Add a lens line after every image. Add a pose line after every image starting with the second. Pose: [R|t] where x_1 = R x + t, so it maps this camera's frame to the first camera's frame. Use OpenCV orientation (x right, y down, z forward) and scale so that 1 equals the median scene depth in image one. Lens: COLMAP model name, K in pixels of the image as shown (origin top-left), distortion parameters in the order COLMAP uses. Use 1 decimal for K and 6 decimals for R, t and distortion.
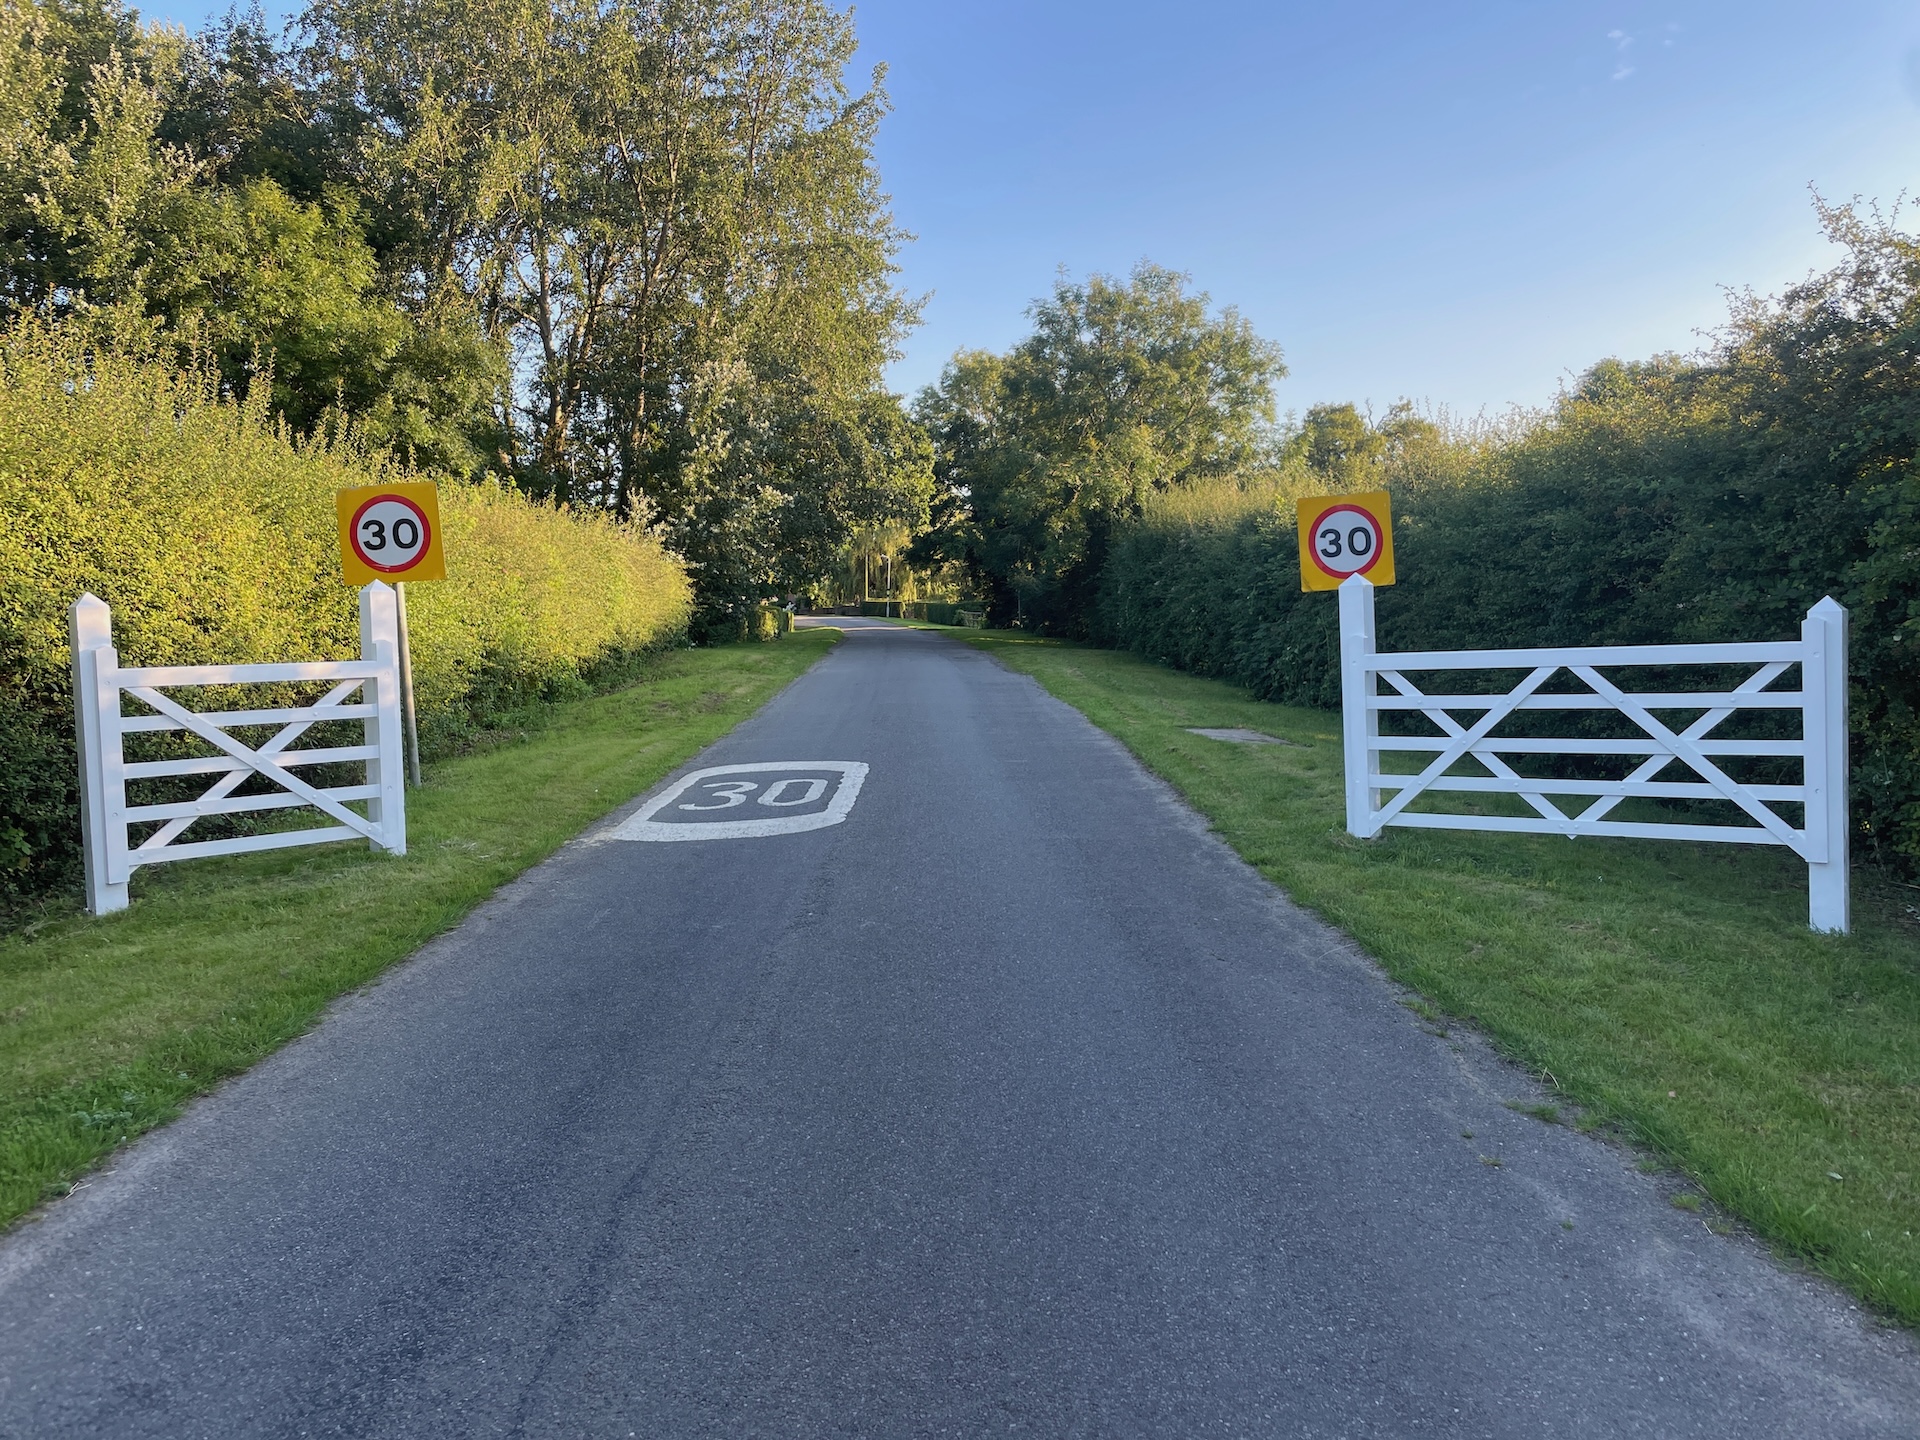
lens RADIAL K [[1441.0, 0, 951.2], [0, 1441.0, 704.2], [0, 0, 1]] dist [0.050399, -0.009790]
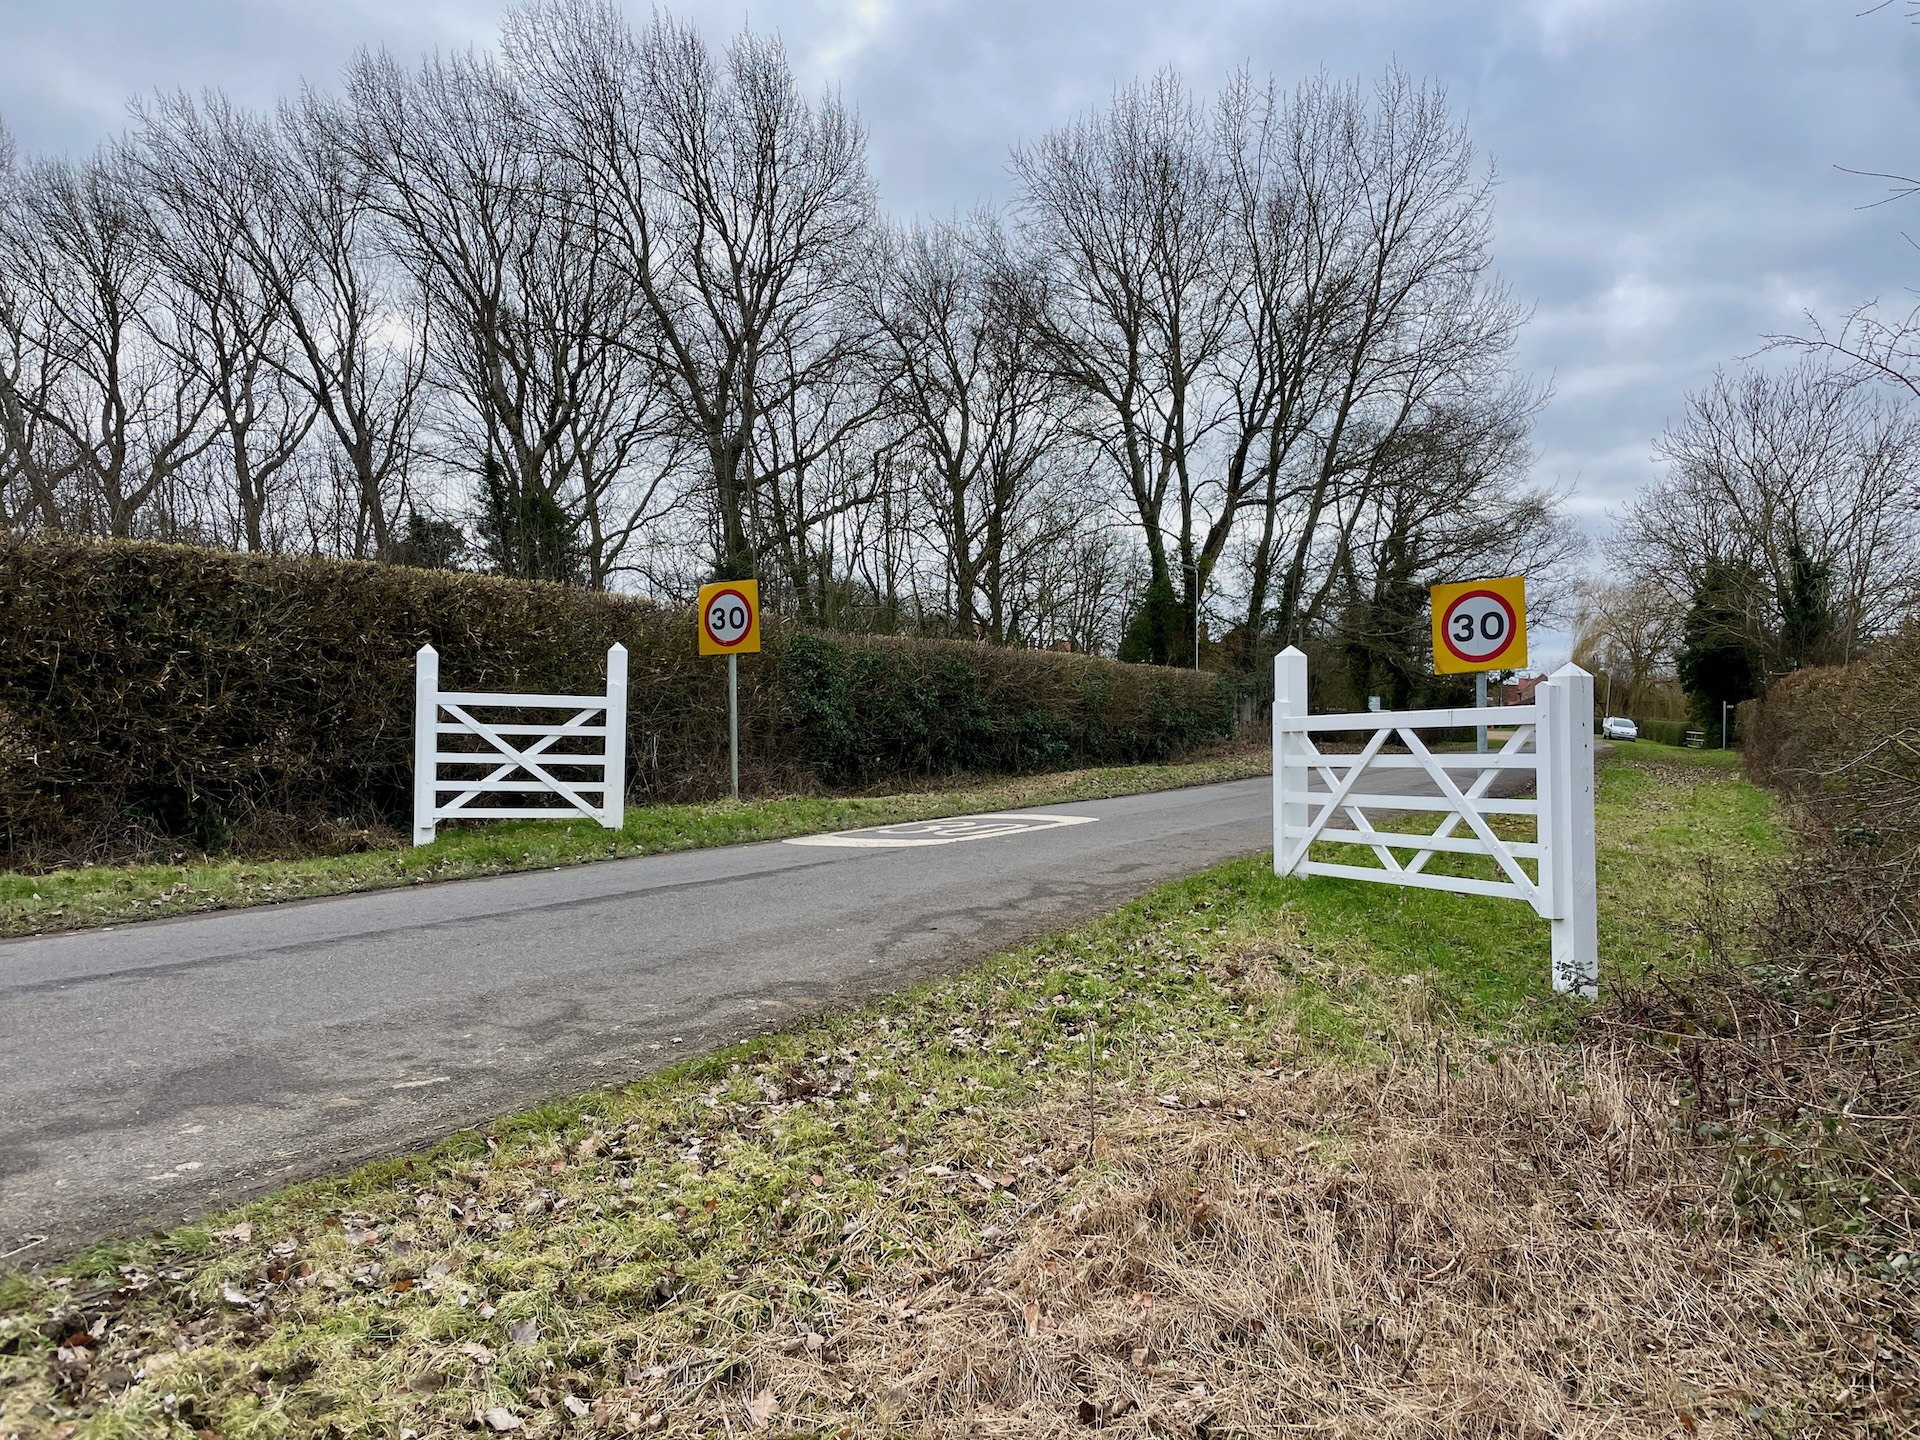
lens RADIAL K [[1441.0, 0, 951.2], [0, 1441.0, 704.2], [0, 0, 1]] dist [0.050399, -0.009790]
pose [[0.874797, 0.030140, -0.483552, 0.591721], [-0.067380, 0.995932, -0.059821, 0.039090], [0.479782, 0.084913, 0.873269, -0.096437]]
